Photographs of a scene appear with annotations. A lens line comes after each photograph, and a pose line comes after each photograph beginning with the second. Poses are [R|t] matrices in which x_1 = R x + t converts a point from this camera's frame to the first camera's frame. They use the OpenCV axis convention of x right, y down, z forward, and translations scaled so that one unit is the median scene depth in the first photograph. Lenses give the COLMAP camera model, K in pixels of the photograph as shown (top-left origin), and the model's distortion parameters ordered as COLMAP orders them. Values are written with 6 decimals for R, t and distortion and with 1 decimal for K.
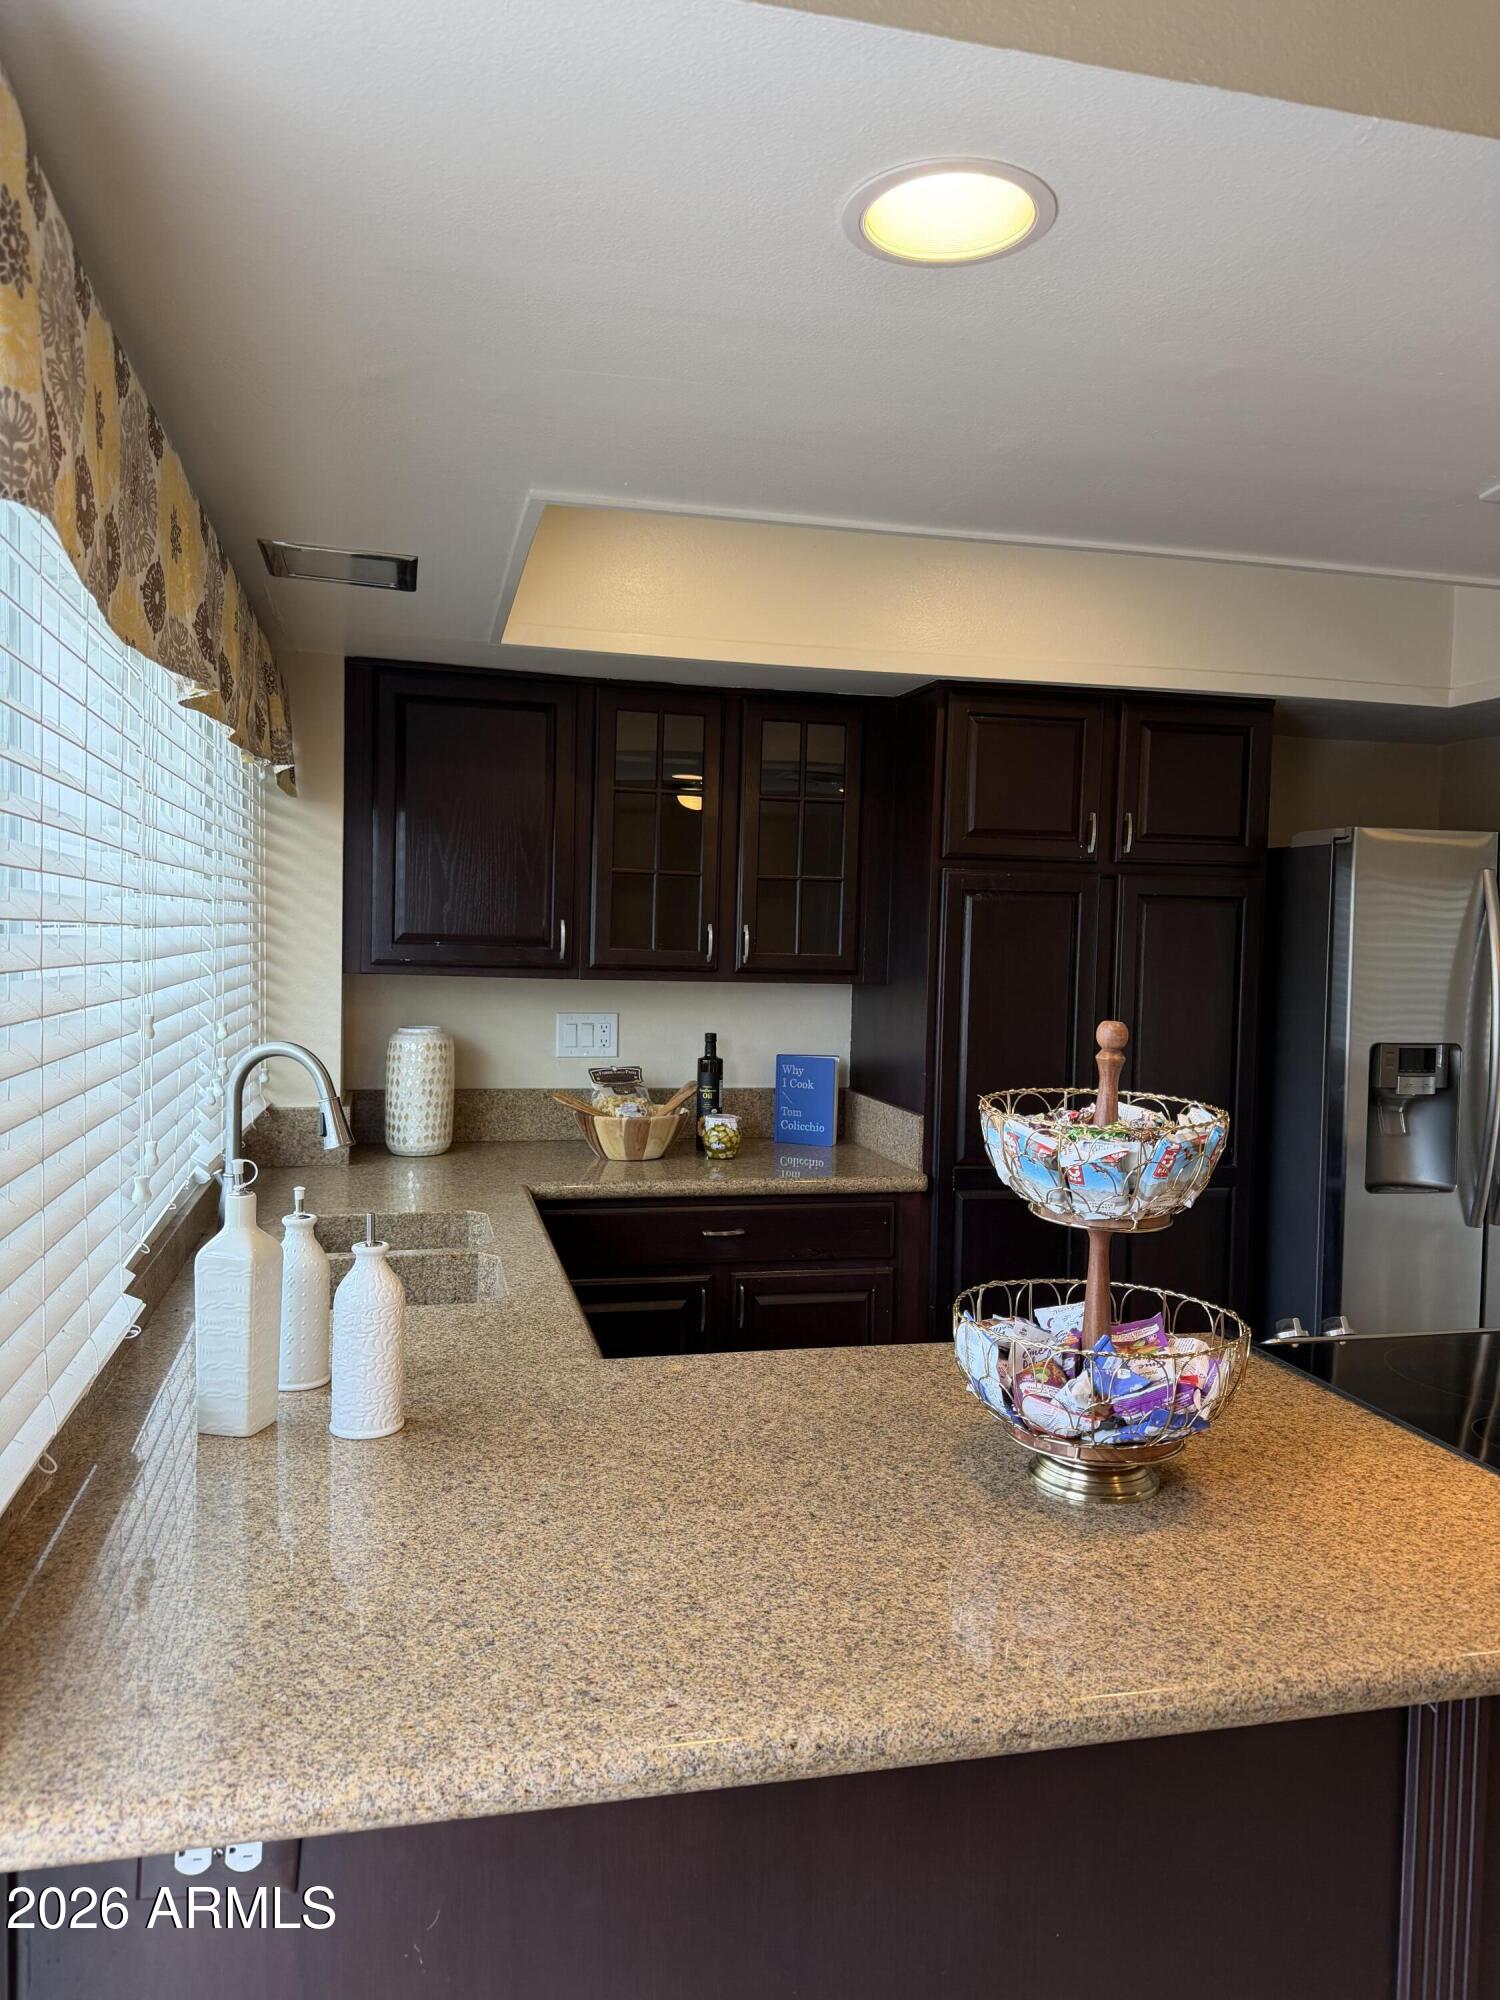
lens RADIAL K [[1429.2, 0, 750.0], [0, 1429.2, 1000.0], [0, 0, 1]] dist [0.003598, 0.000399]
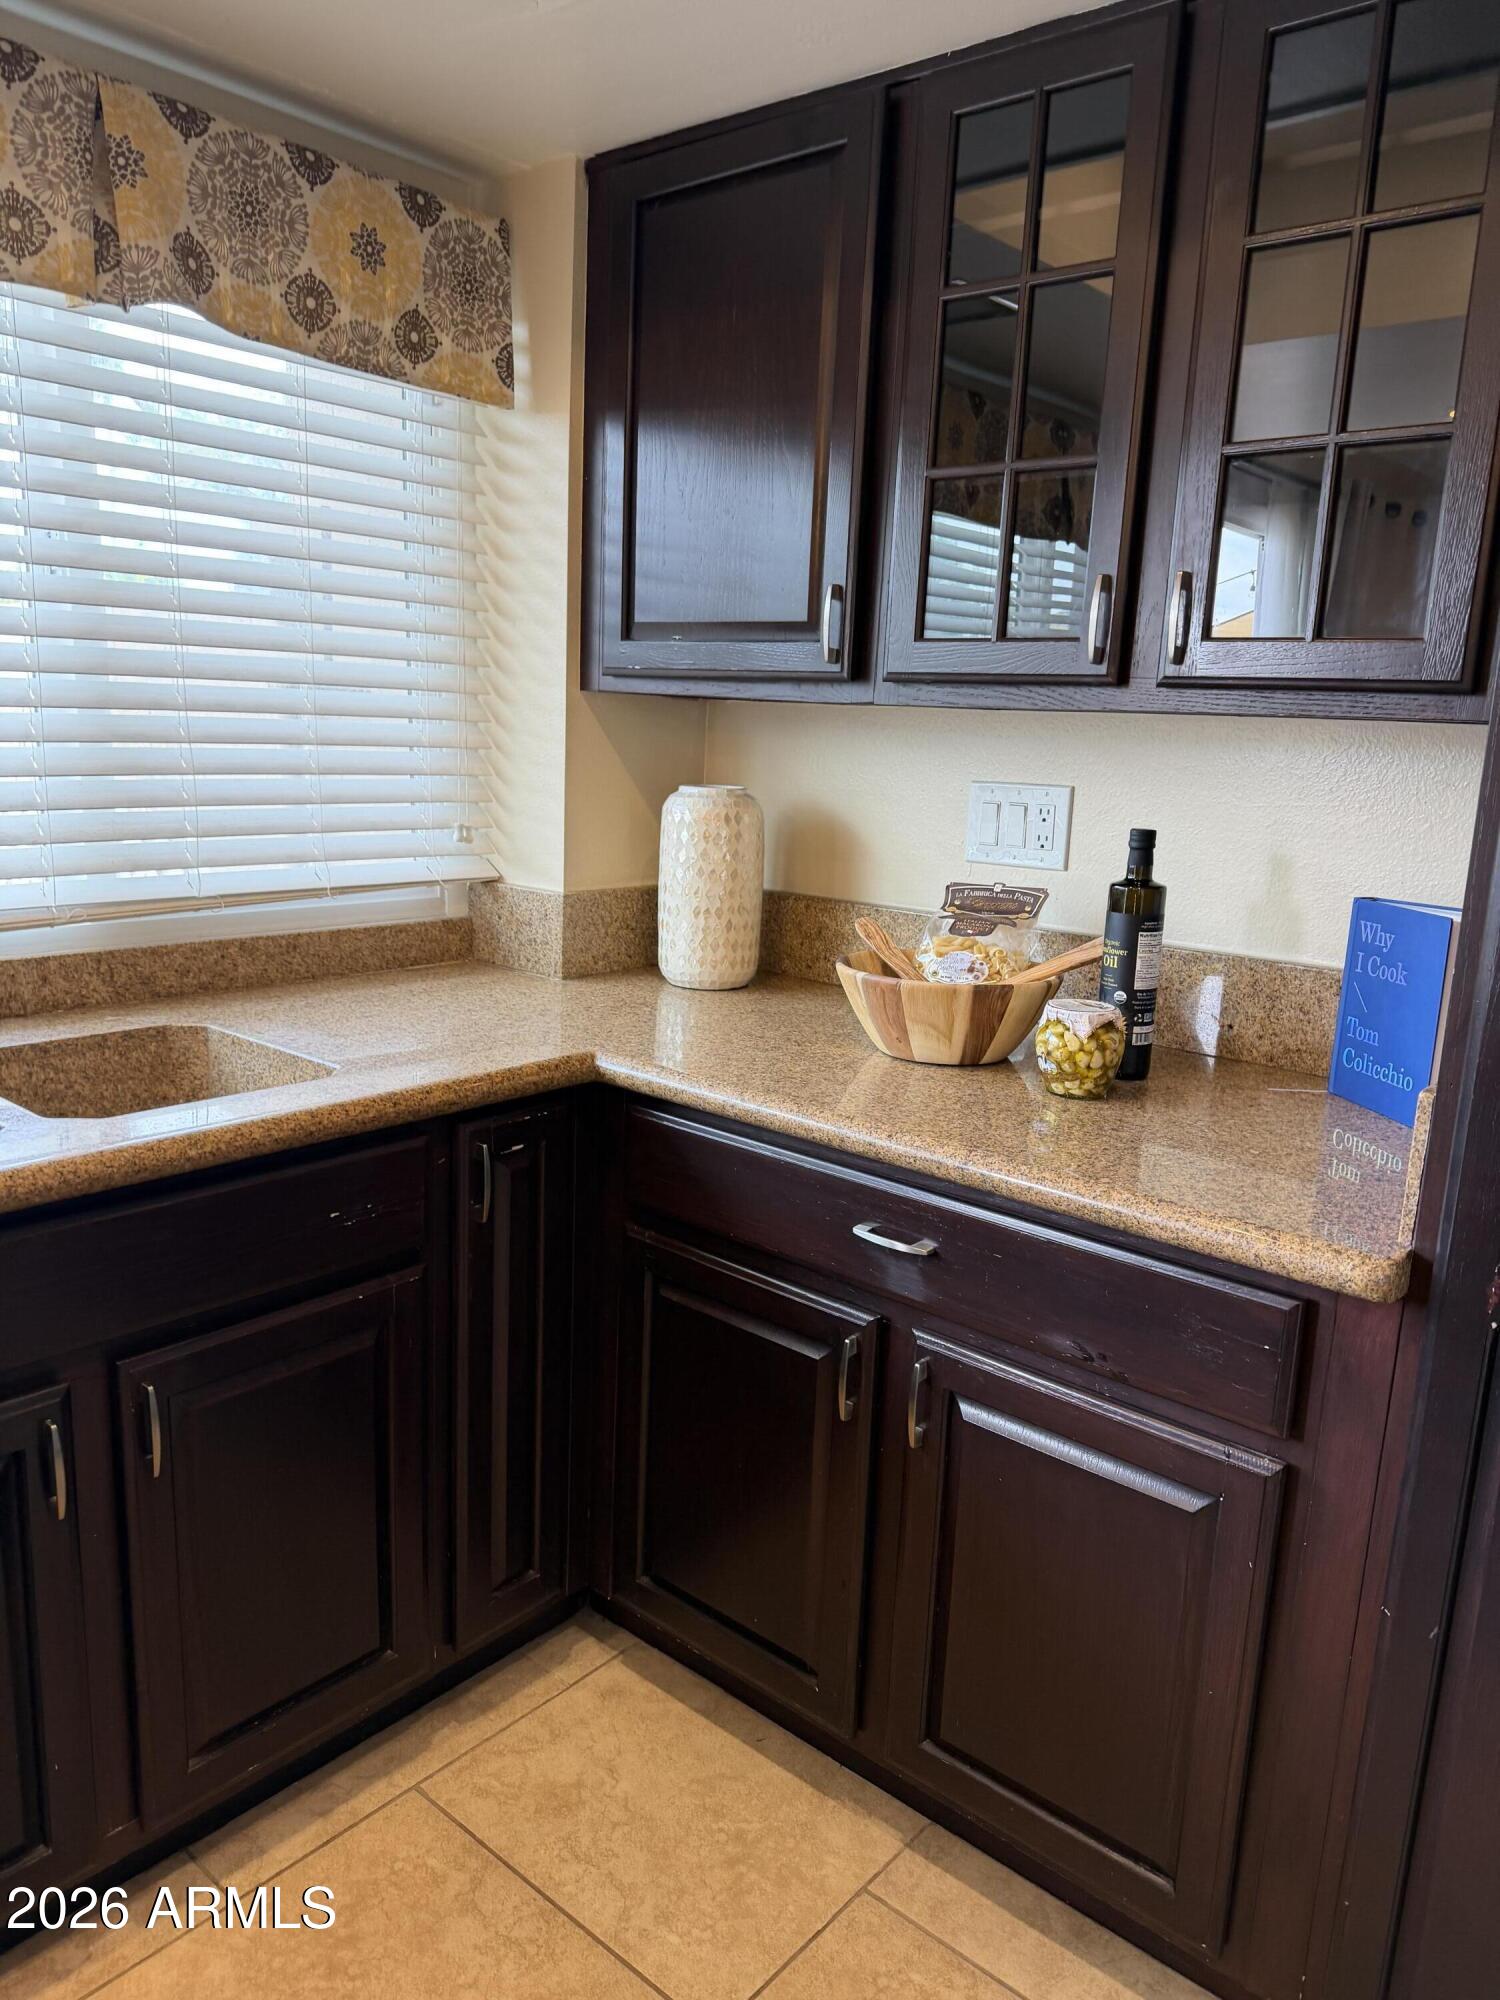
lens RADIAL K [[1429.2, 0, 750.0], [0, 1429.2, 1000.0], [0, 0, 1]] dist [0.003598, 0.000399]
pose [[0.576730, 0.159403, -0.801233, 0.292283], [-0.069860, 0.986809, 0.146038, 0.019901], [0.813943, -0.028251, 0.580258, 0.648167]]
